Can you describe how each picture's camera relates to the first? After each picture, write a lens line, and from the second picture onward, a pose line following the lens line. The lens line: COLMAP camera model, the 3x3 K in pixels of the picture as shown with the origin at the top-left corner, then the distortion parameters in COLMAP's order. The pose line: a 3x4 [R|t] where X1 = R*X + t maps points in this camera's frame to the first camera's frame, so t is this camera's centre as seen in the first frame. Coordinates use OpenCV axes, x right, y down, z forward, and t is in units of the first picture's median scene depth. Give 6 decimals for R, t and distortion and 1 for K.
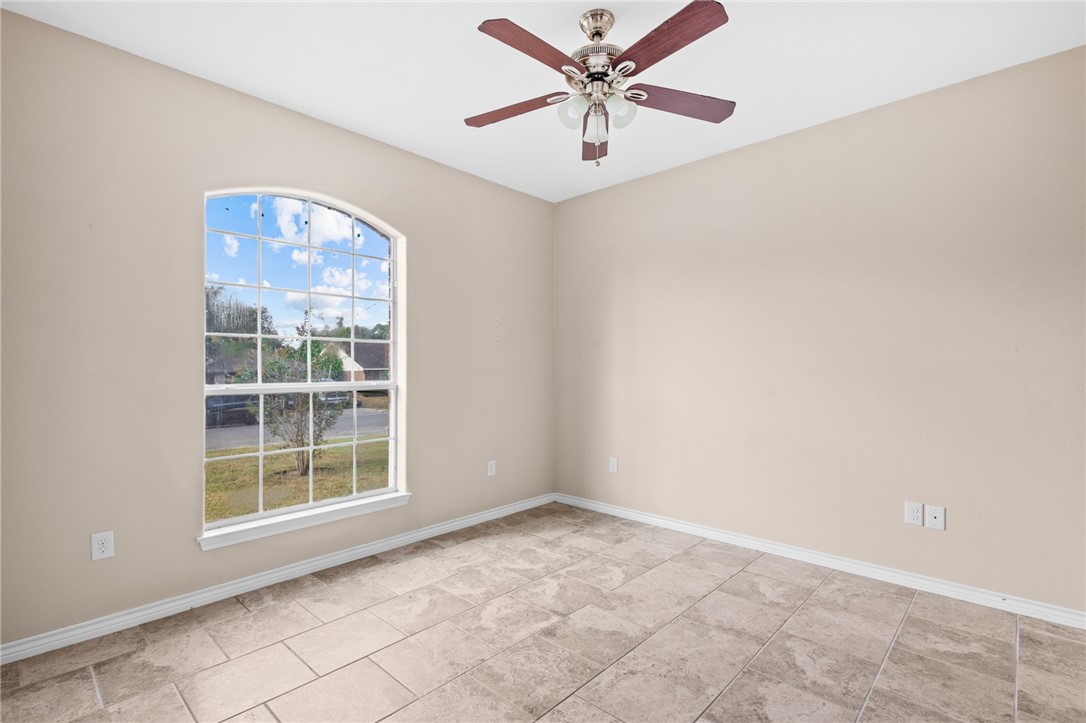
lens RADIAL K [[502.6, 0, 540.5], [0, 502.6, 367.1], [0, 0, 1]] dist [0.001568, -0.000588]
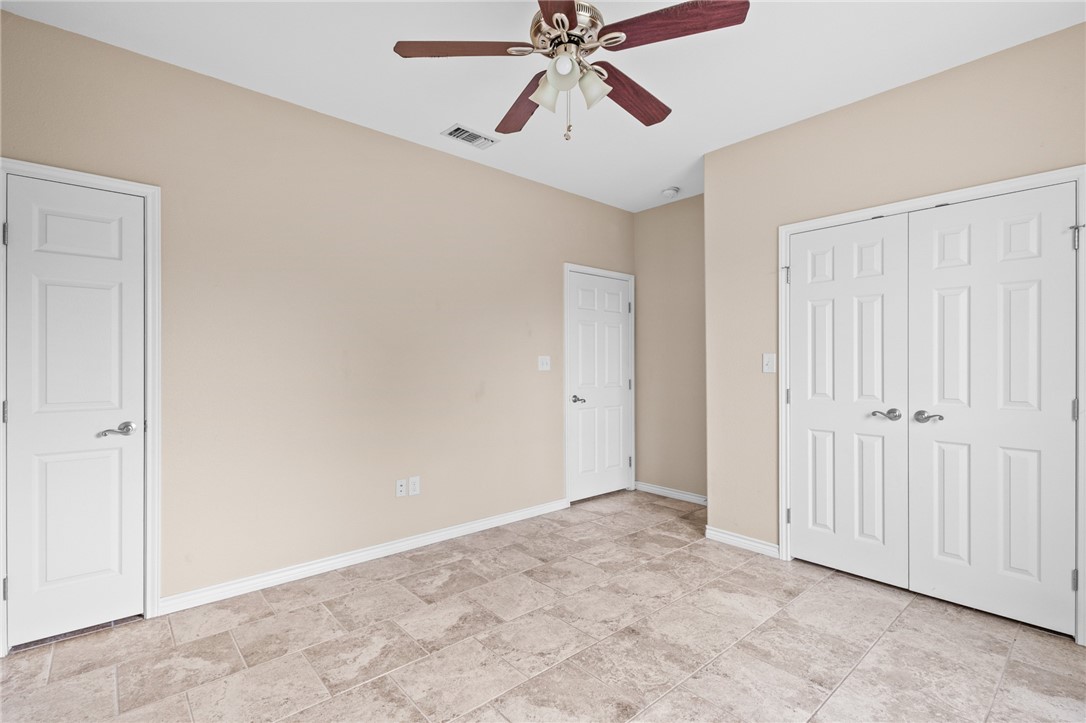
lens RADIAL K [[502.6, 0, 540.5], [0, 502.6, 367.1], [0, 0, 1]] dist [0.001568, -0.000588]
pose [[-0.995372, 0.003172, 0.096045, 0.080417], [0.003783, 0.999974, 0.006186, -0.001949], [-0.096023, 0.006520, -0.995358, 1.989044]]
